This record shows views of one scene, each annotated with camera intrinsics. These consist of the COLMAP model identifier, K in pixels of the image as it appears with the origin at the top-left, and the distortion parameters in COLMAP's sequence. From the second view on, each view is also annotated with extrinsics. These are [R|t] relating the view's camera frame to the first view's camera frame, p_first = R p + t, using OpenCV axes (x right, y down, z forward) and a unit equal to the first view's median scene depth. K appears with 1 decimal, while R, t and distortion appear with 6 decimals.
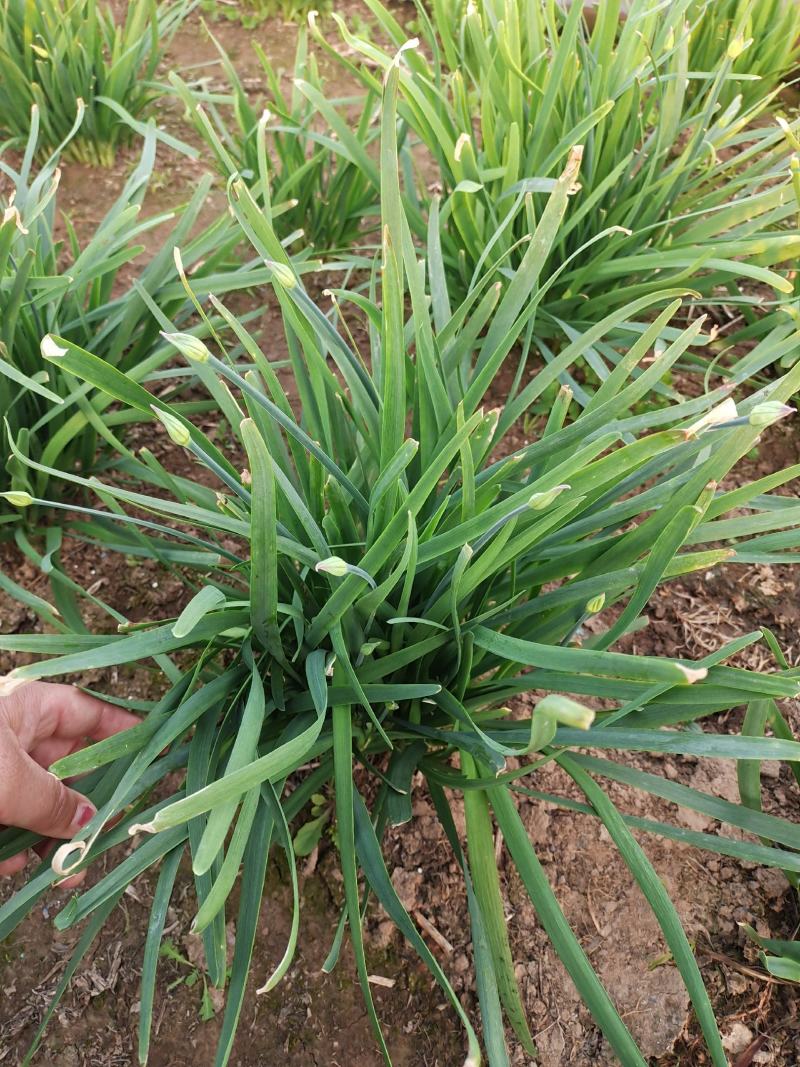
lens RADIAL K [[823.4, 0, 413.3], [0, 823.4, 560.4], [0, 0, 1]] dist [0.005557, -0.027274]
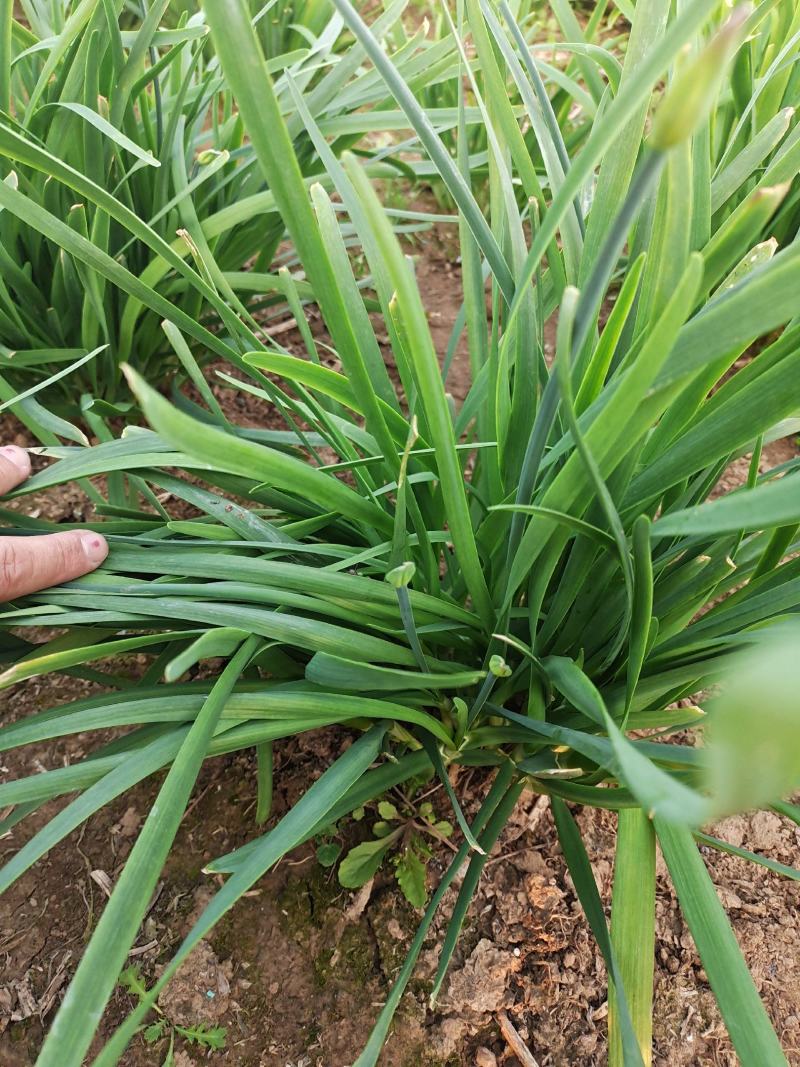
lens RADIAL K [[823.4, 0, 403.2], [0, 823.4, 562.4], [0, 0, 1]] dist [0.005557, -0.027274]
pose [[0.974374, 0.180505, -0.134217, -0.048705], [-0.194347, 0.975994, -0.098310, 0.155282], [0.113249, 0.121875, 0.986063, 0.303861]]
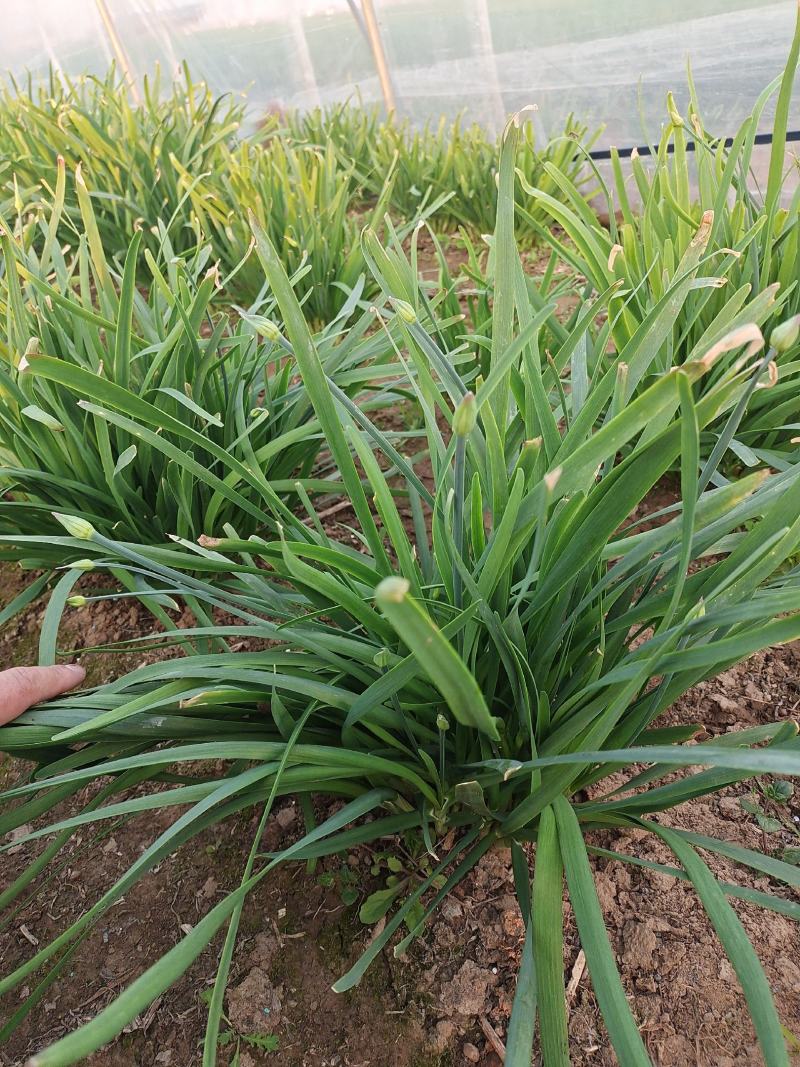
lens RADIAL K [[823.4, 0, 403.4], [0, 823.4, 554.2], [0, 0, 1]] dist [0.005557, -0.027274]
pose [[0.960612, 0.076297, -0.267215, 0.113666], [-0.151519, 0.949867, -0.273485, 0.214081], [0.232953, 0.303201, 0.924014, 0.051463]]
